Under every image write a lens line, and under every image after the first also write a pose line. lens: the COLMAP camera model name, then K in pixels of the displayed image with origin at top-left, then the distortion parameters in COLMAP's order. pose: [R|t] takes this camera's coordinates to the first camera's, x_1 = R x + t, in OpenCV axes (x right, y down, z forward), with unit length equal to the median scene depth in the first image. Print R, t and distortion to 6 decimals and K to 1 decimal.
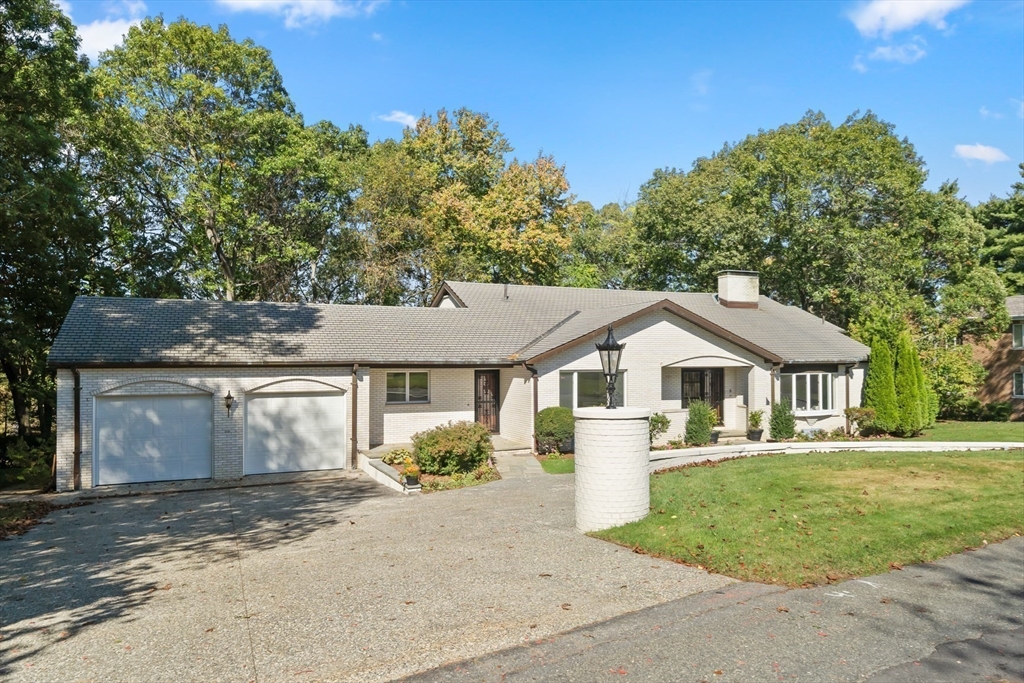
lens RADIAL K [[680.7, 0, 513.4], [0, 680.7, 343.3], [0, 0, 1]] dist [-0.005944, -0.002467]
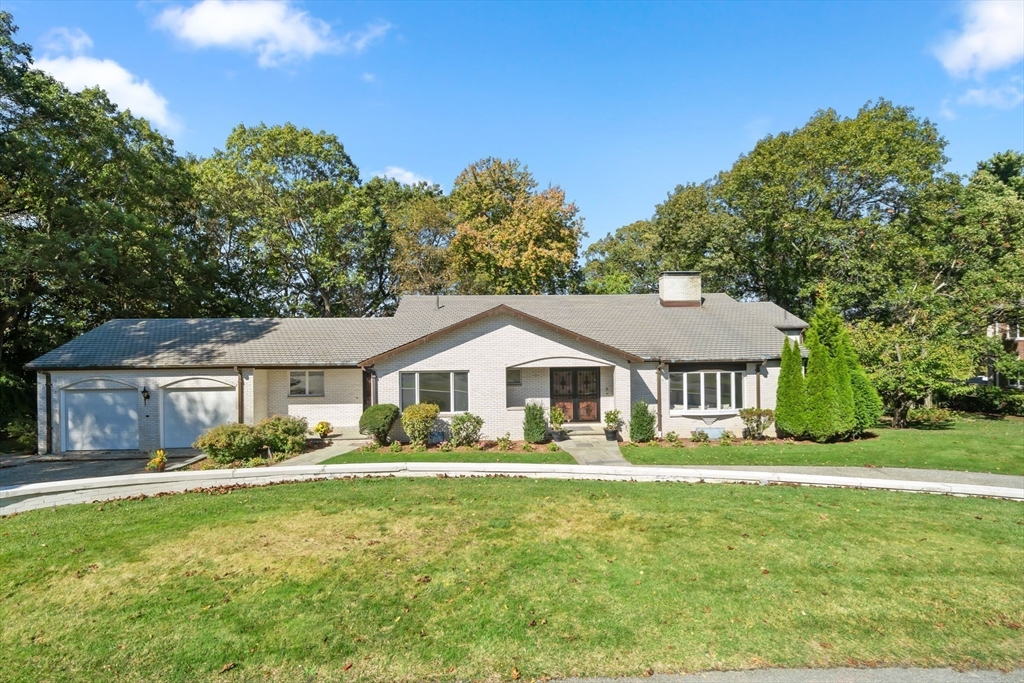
lens RADIAL K [[493.9, 0, 508.5], [0, 493.9, 337.9], [0, 0, 1]] dist [-0.008321, 0.000319]
pose [[0.935432, -0.018210, -0.353037, 0.459850], [0.018327, 0.999828, -0.003013, -0.008818], [0.353031, -0.003652, 0.935605, 0.256156]]
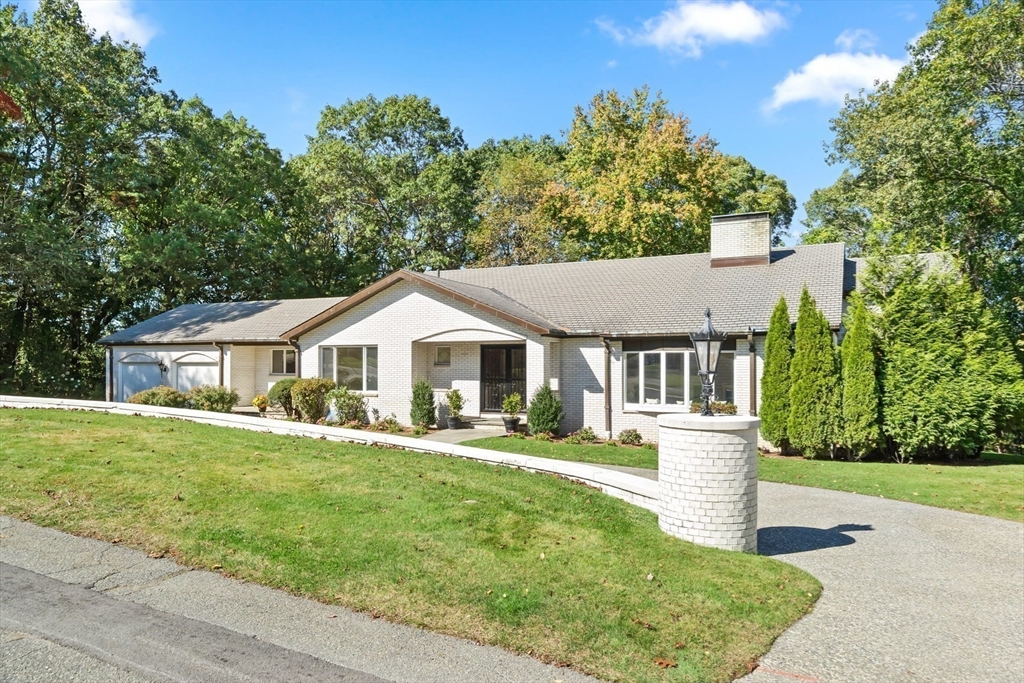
lens RADIAL K [[658.2, 0, 512.8], [0, 658.2, 348.4], [0, 0, 1]] dist [-0.009408, -0.001222]
pose [[0.647686, -0.014521, -0.761769, 0.912953], [0.010921, 0.999893, -0.009775, 0.049740], [0.761829, -0.001988, 0.647775, 0.490181]]
